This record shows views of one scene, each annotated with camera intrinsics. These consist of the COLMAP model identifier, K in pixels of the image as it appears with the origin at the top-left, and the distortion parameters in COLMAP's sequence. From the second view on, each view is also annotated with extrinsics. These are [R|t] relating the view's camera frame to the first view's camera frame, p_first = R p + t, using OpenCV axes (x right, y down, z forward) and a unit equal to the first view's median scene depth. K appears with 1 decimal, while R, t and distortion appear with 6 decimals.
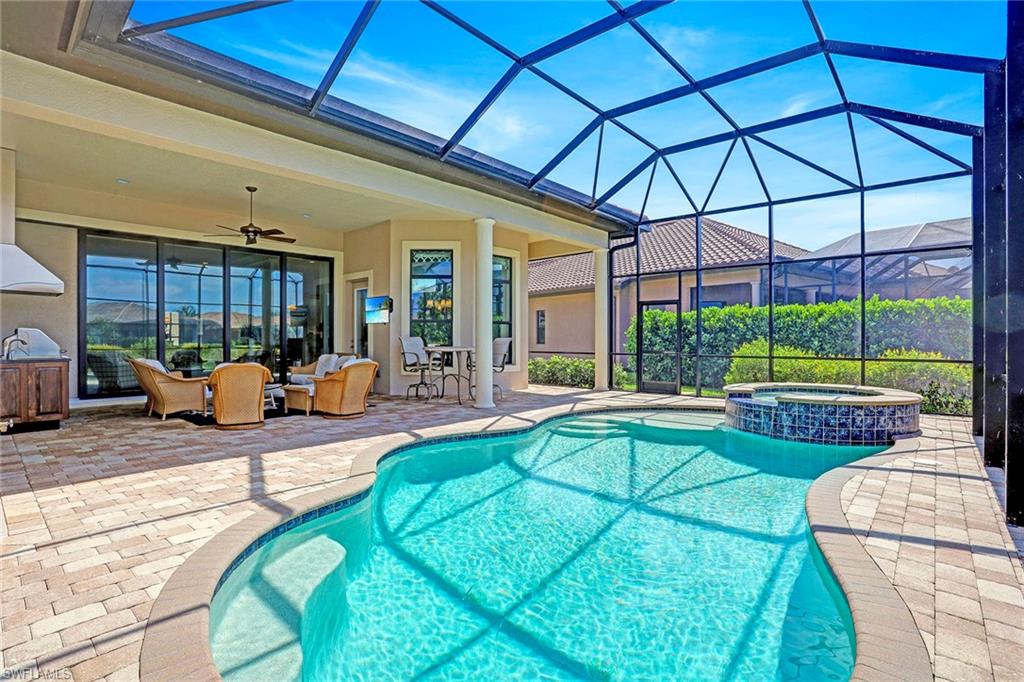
lens RADIAL K [[497.6, 0, 509.1], [0, 497.6, 343.6], [0, 0, 1]] dist [-0.074861, 0.030800]
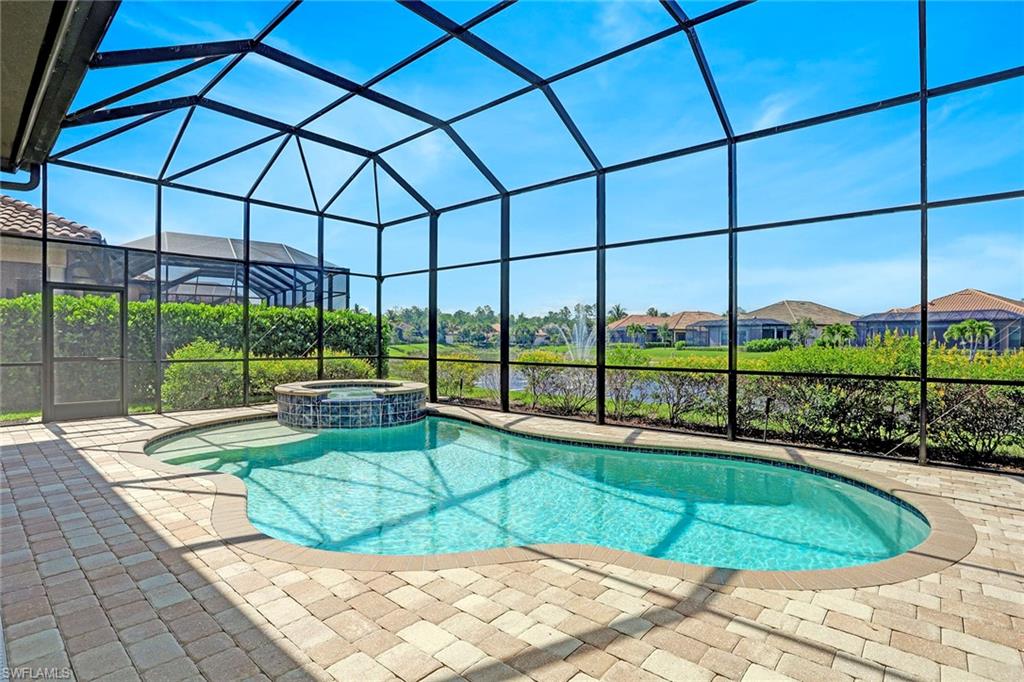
lens RADIAL K [[497.6, 0, 509.1], [0, 497.6, 343.6], [0, 0, 1]] dist [-0.074861, 0.030800]
pose [[0.008662, -0.003401, 0.999957, -0.659852], [-0.001824, 0.999992, 0.003417, -0.012319], [-0.999961, -0.001854, 0.008656, 0.703118]]
